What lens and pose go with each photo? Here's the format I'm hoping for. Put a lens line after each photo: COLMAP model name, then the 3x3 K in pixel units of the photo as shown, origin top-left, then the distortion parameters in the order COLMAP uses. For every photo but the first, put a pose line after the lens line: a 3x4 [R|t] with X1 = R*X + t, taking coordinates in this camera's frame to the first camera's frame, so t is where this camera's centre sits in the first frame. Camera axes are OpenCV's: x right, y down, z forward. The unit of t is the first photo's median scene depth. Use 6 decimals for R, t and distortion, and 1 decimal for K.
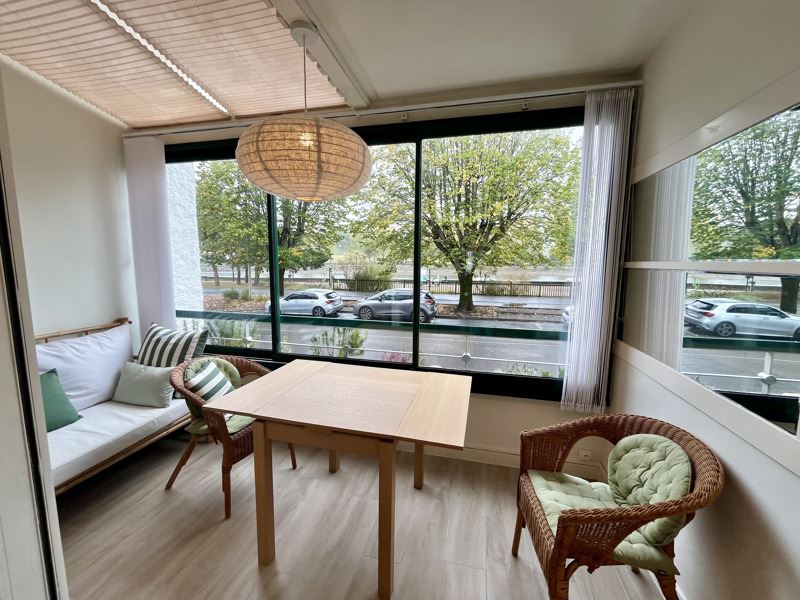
lens RADIAL K [[321.4, 0, 400.0], [0, 321.4, 300.0], [0, 0, 1]] dist [0.000001, 0.000128]
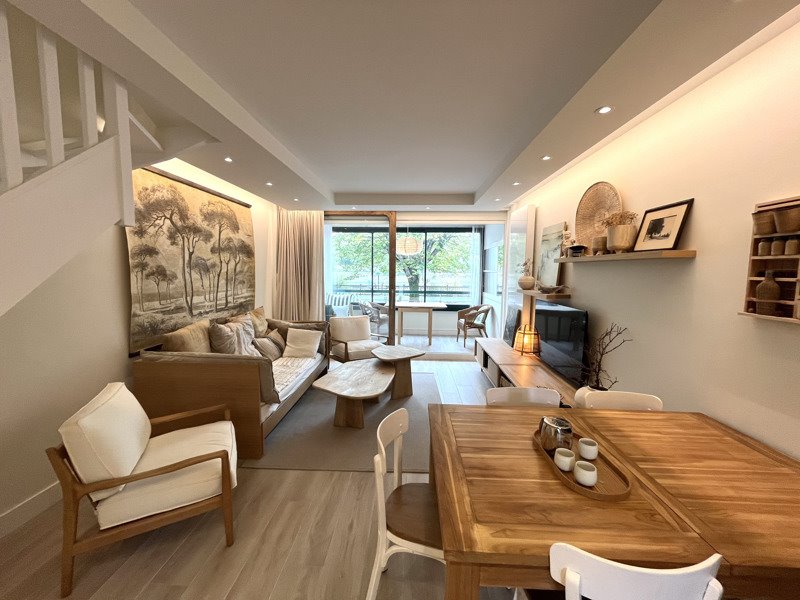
lens RADIAL K [[321.4, 0, 400.0], [0, 321.4, 300.0], [0, 0, 1]] dist [0.000001, 0.000128]
pose [[0.981502, -0.016346, 0.190754, -0.837273], [0.021080, 0.999517, -0.022817, 0.256939], [-0.190289, 0.026416, 0.981373, -2.134773]]
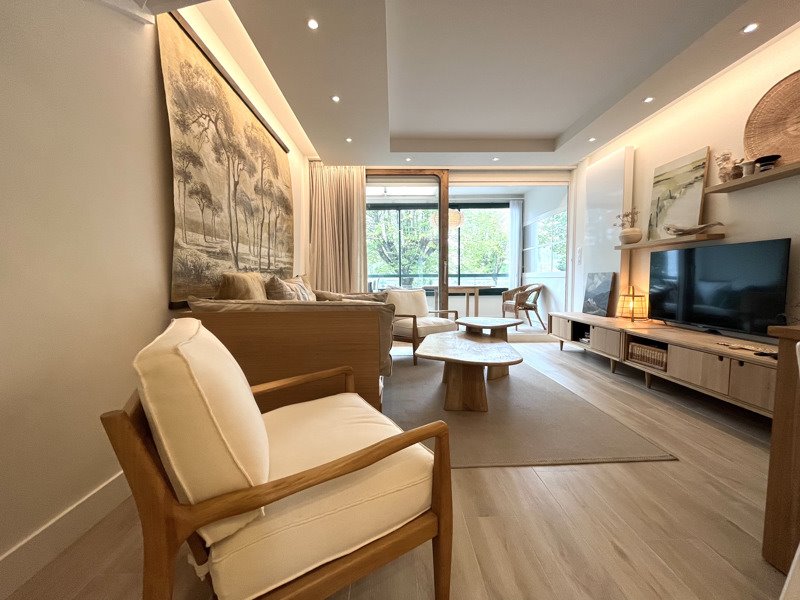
lens RADIAL K [[321.4, 0, 400.0], [0, 321.4, 300.0], [0, 0, 1]] dist [0.000001, 0.000128]
pose [[0.966350, -0.034136, 0.254954, -1.251869], [0.048558, 0.997543, -0.050489, 0.460955], [-0.252605, 0.061170, 0.965634, -1.663186]]
